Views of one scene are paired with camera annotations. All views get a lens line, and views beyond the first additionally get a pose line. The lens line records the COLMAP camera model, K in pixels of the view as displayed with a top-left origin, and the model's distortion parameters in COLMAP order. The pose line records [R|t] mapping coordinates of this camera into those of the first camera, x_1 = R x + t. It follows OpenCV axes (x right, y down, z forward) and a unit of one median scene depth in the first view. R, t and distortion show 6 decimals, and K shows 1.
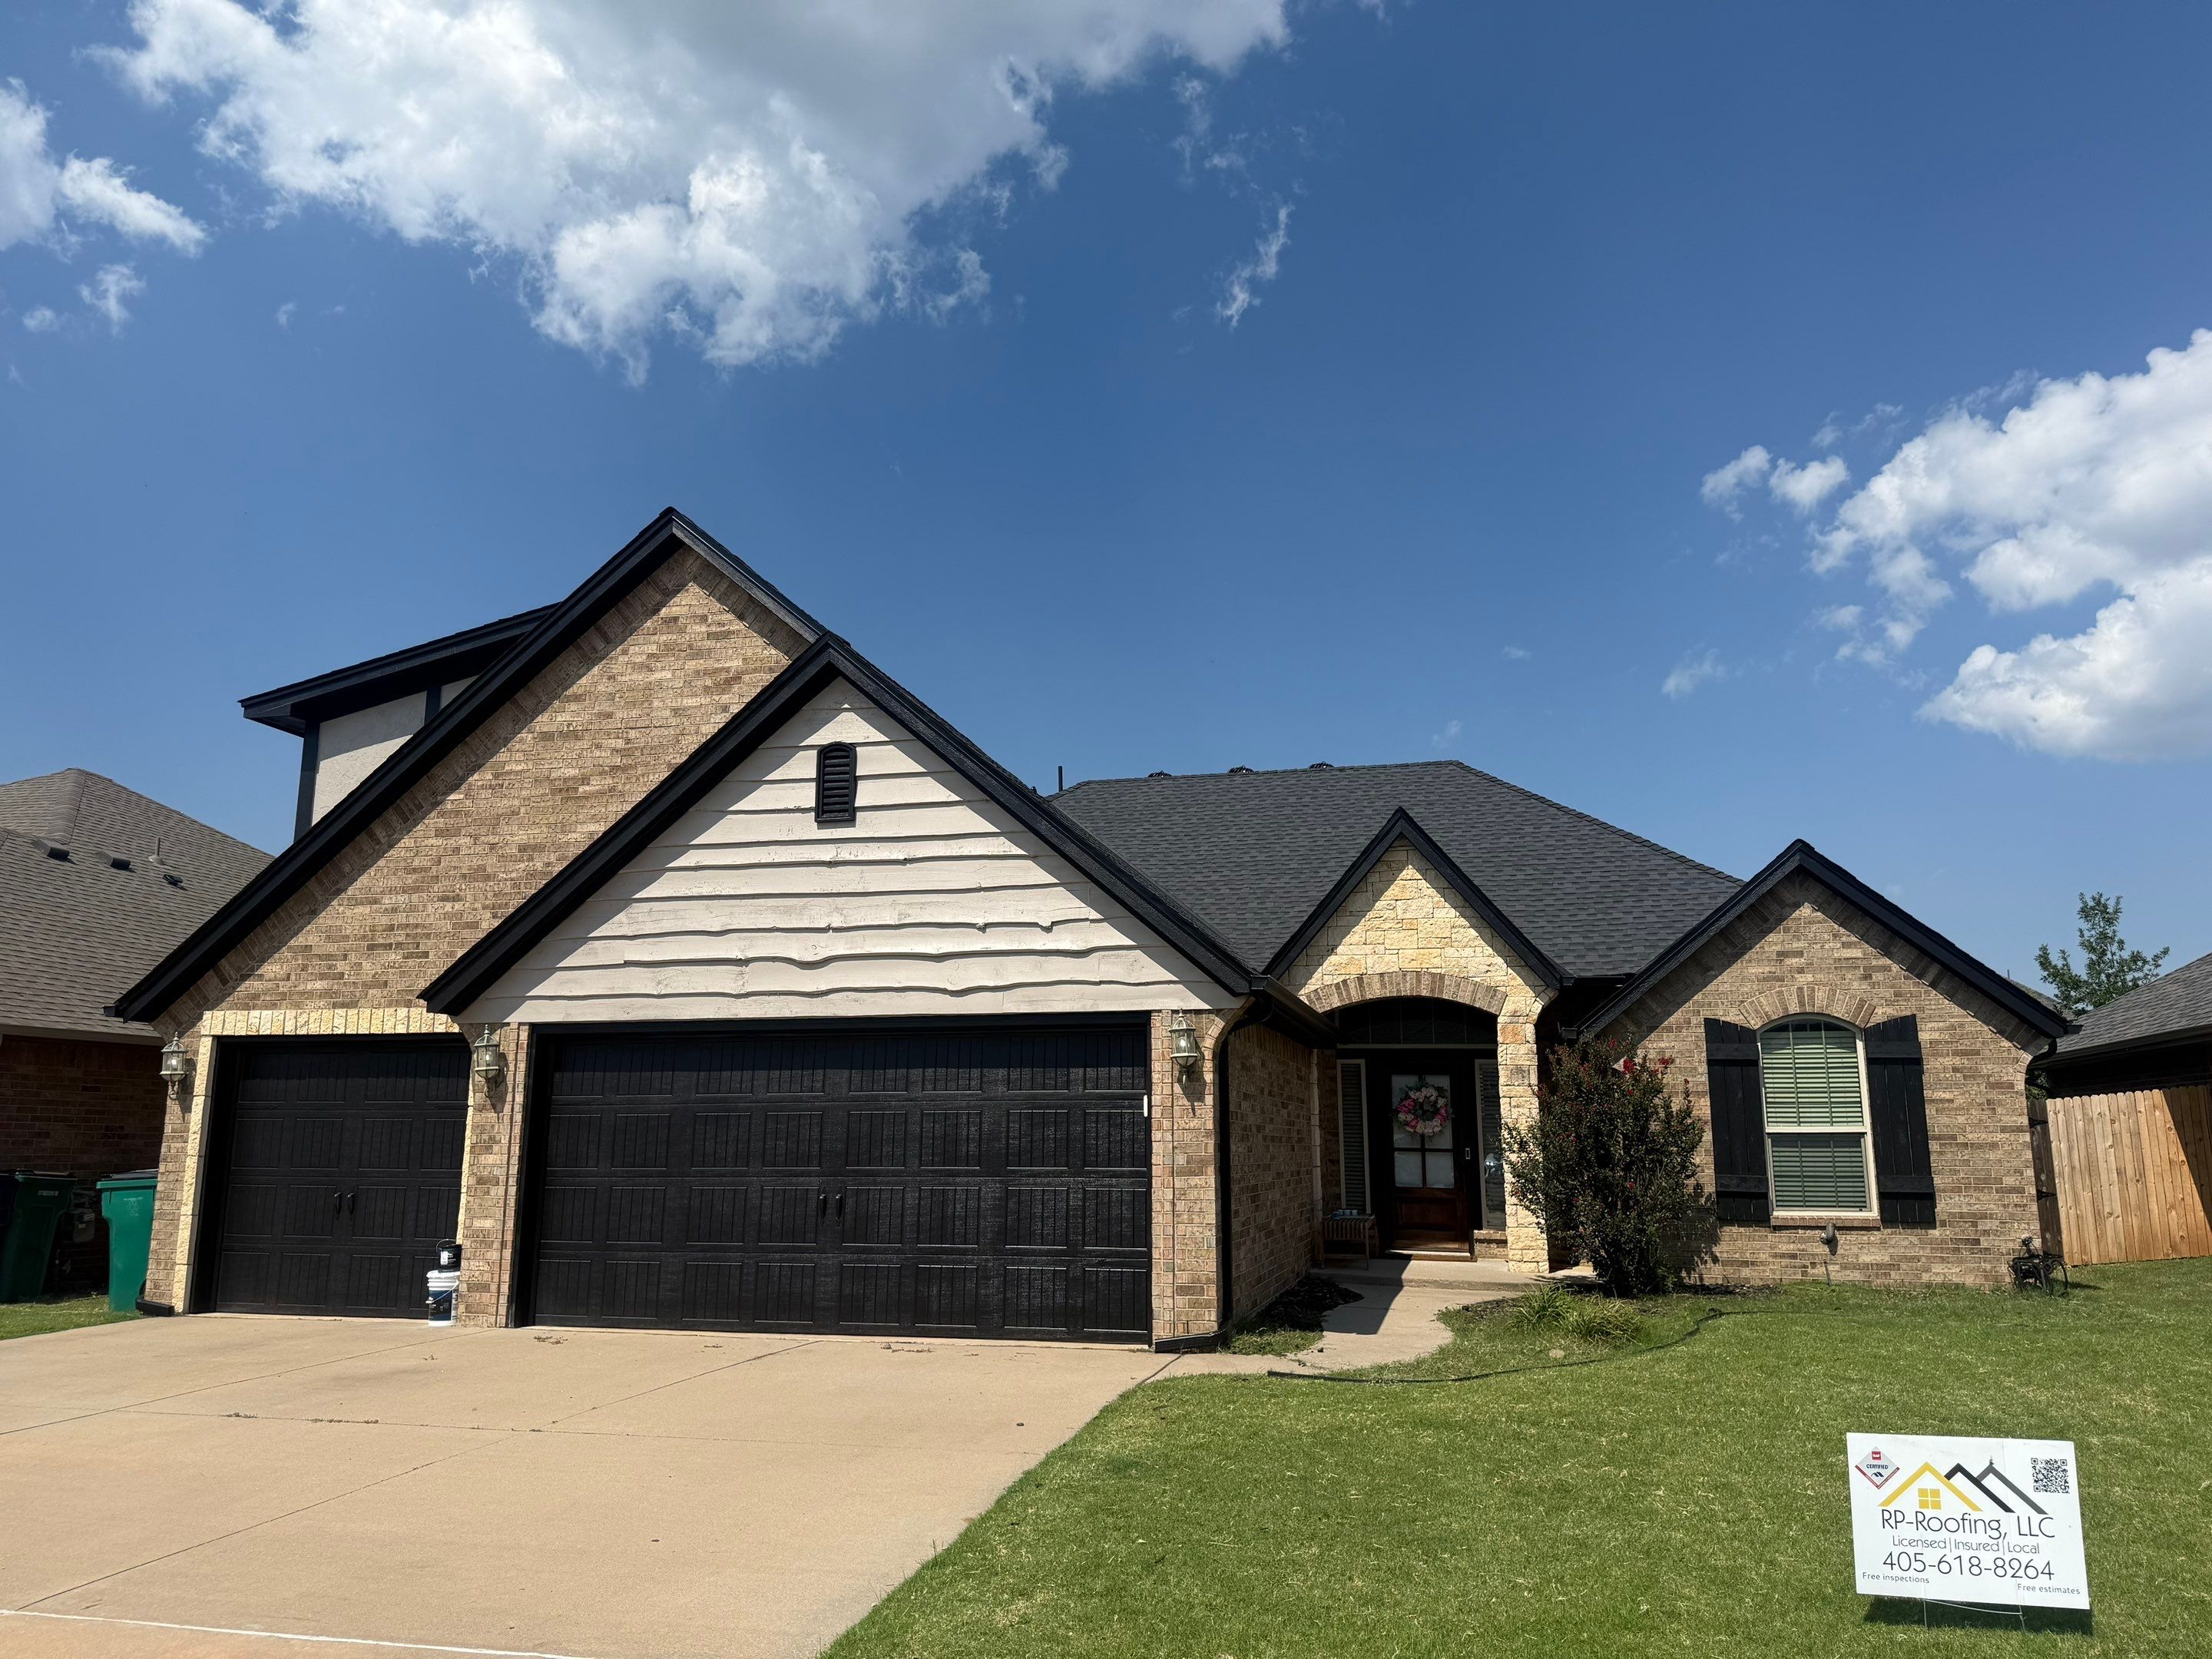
lens RADIAL K [[1528.6, 0, 1094.8], [0, 1528.6, 829.4], [0, 0, 1]] dist [0.066223, -0.106681]
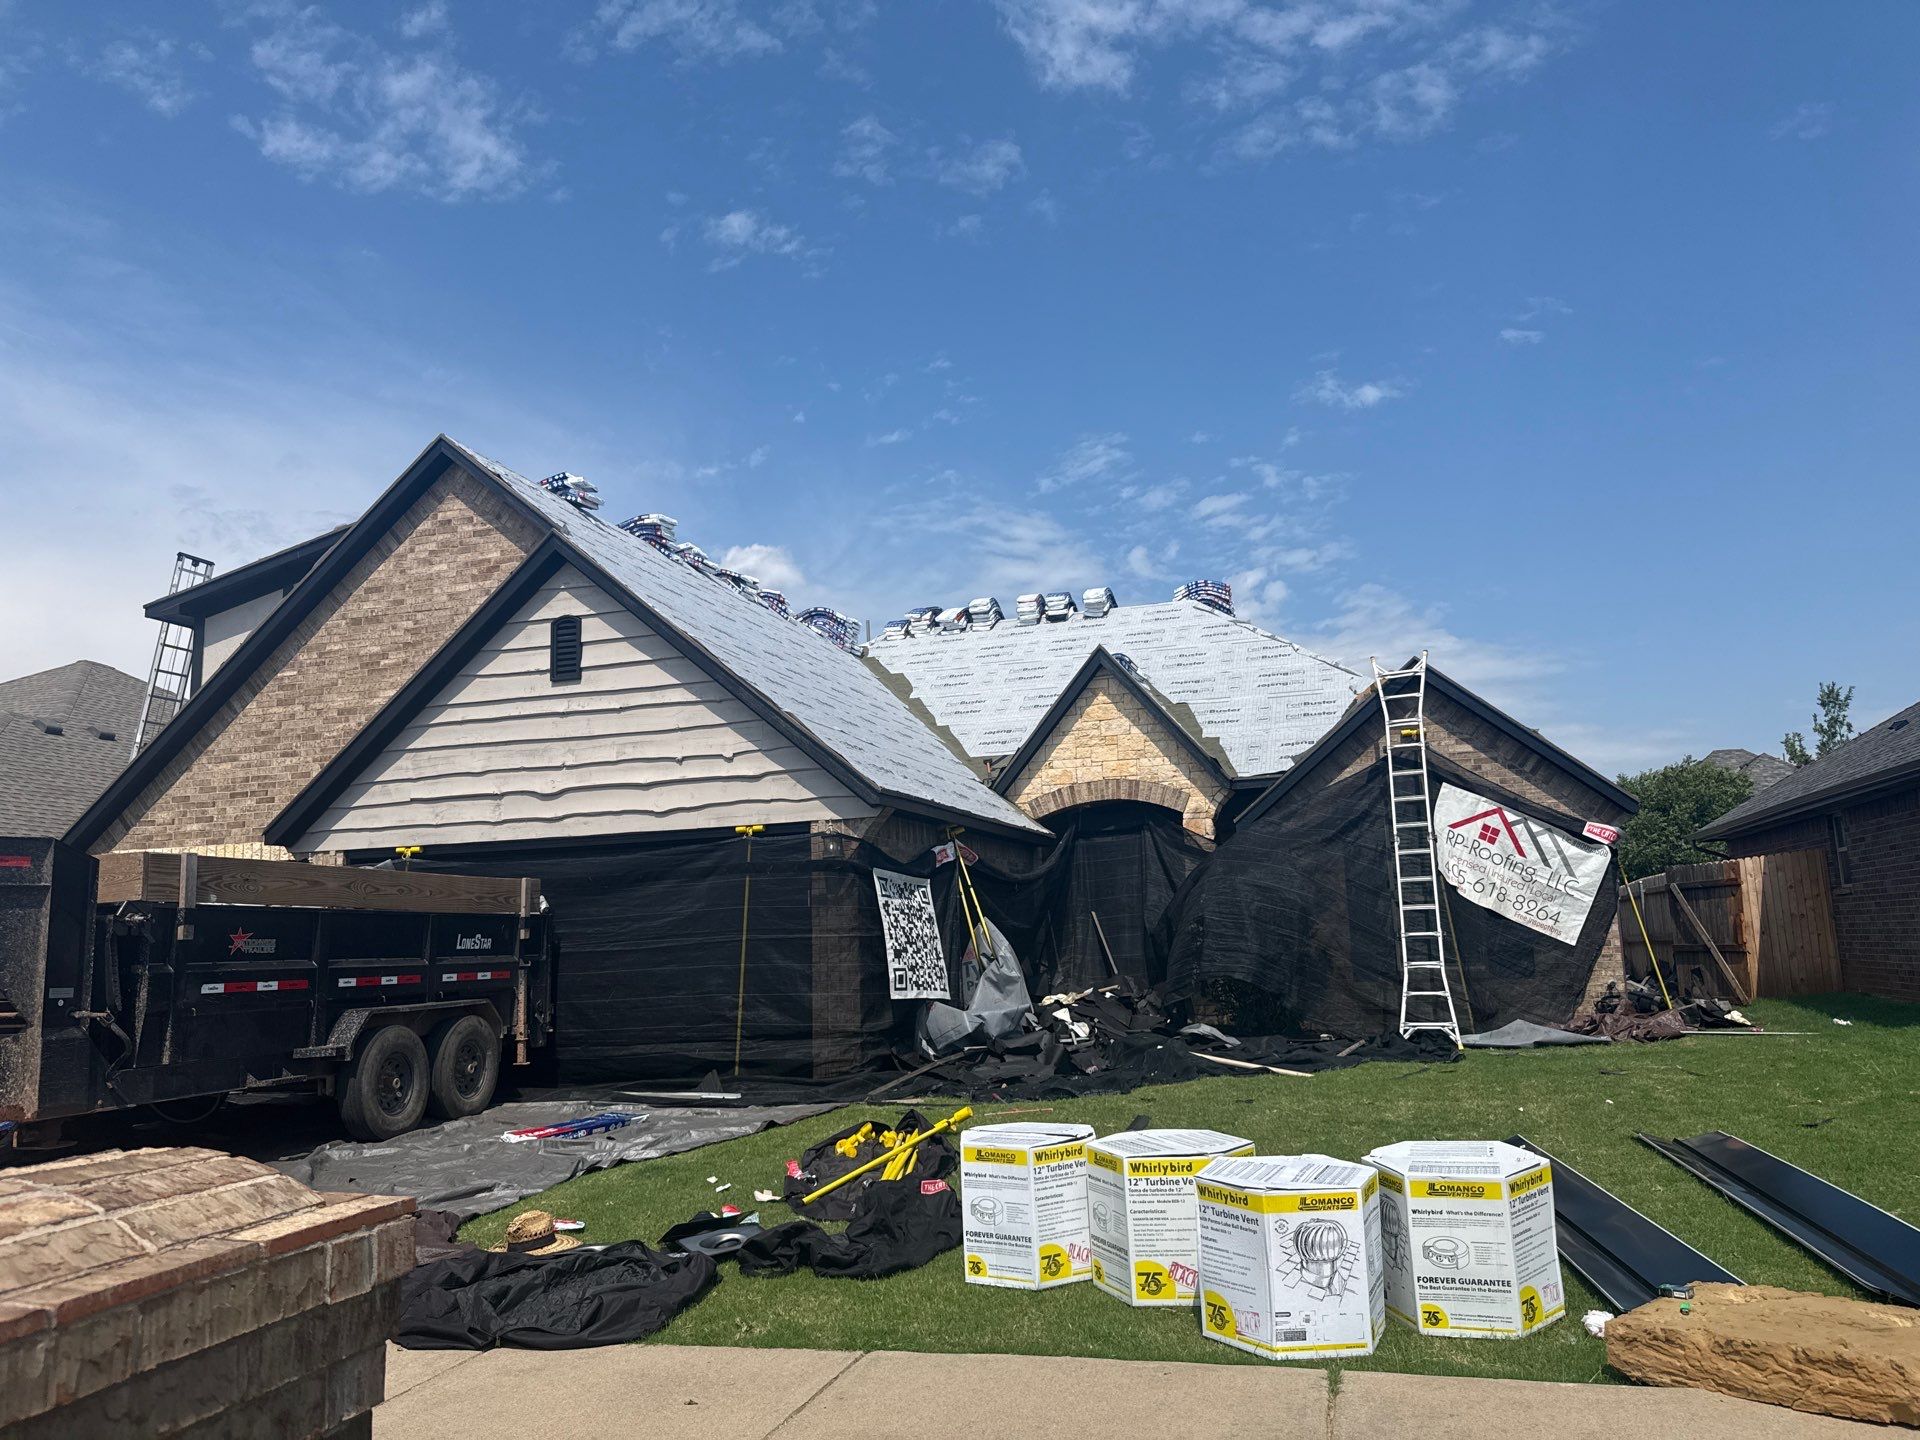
lens RADIAL K [[1326.8, 0, 950.3], [0, 1326.8, 719.9], [0, 0, 1]] dist [0.066223, -0.106681]
pose [[0.996851, -0.044872, -0.065383, 0.188817], [0.047455, 0.998131, 0.038505, 0.000262], [0.063533, -0.041486, 0.997117, -0.052454]]
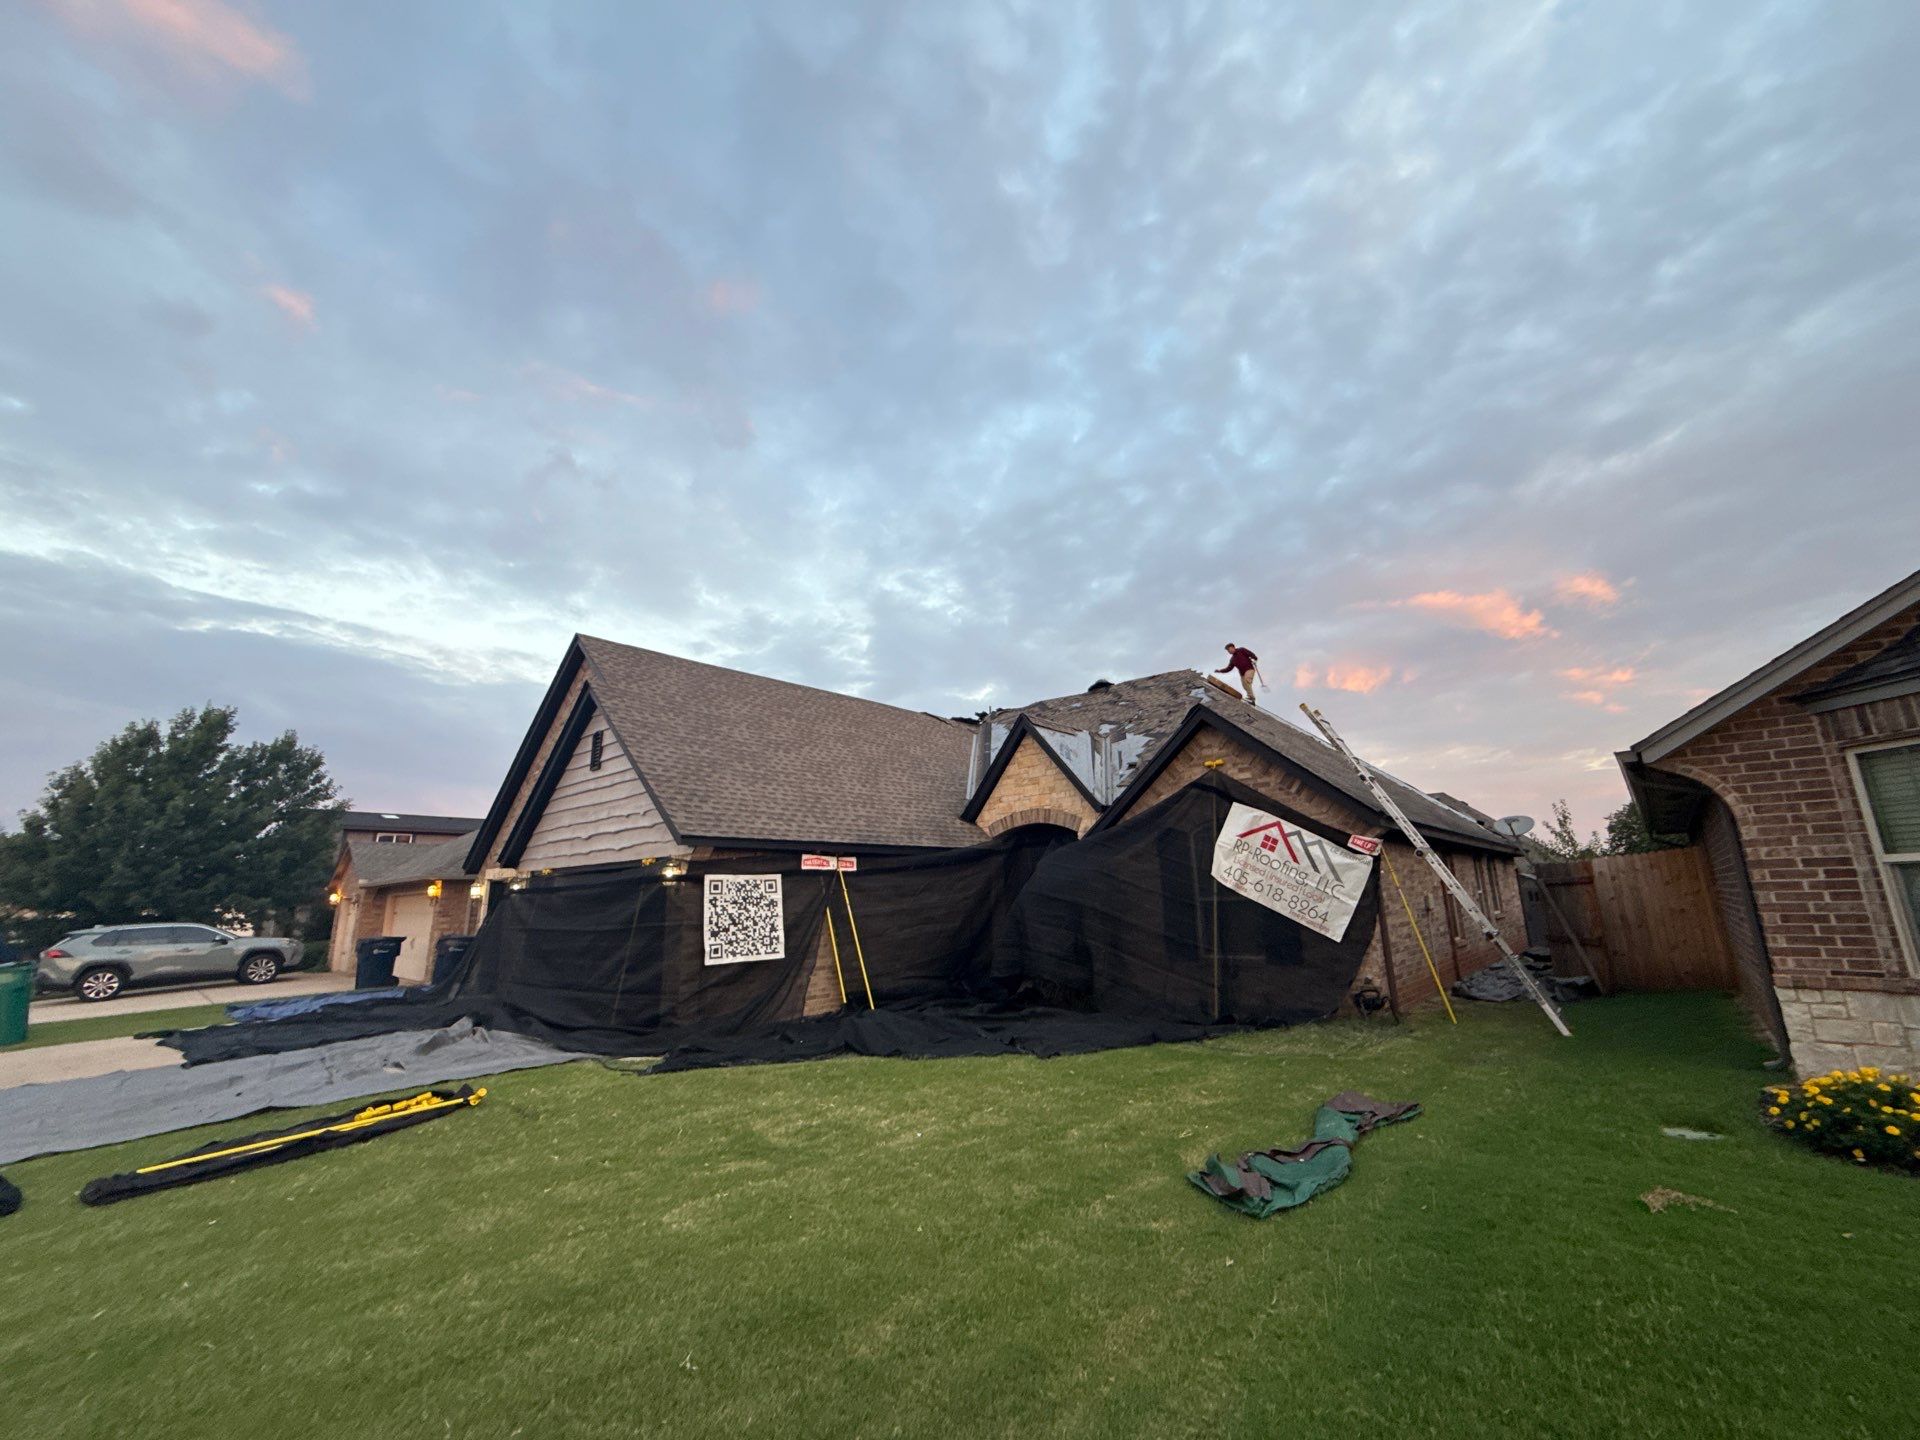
lens RADIAL K [[748.6, 0, 960.0], [0, 748.6, 720.0], [0, 0, 1]] dist [-0.002196, -0.000334]
pose [[0.884017, -0.135982, -0.447238, 0.650054], [0.121946, 0.990710, -0.060184, 0.043864], [0.451268, -0.001335, 0.892388, 0.284097]]
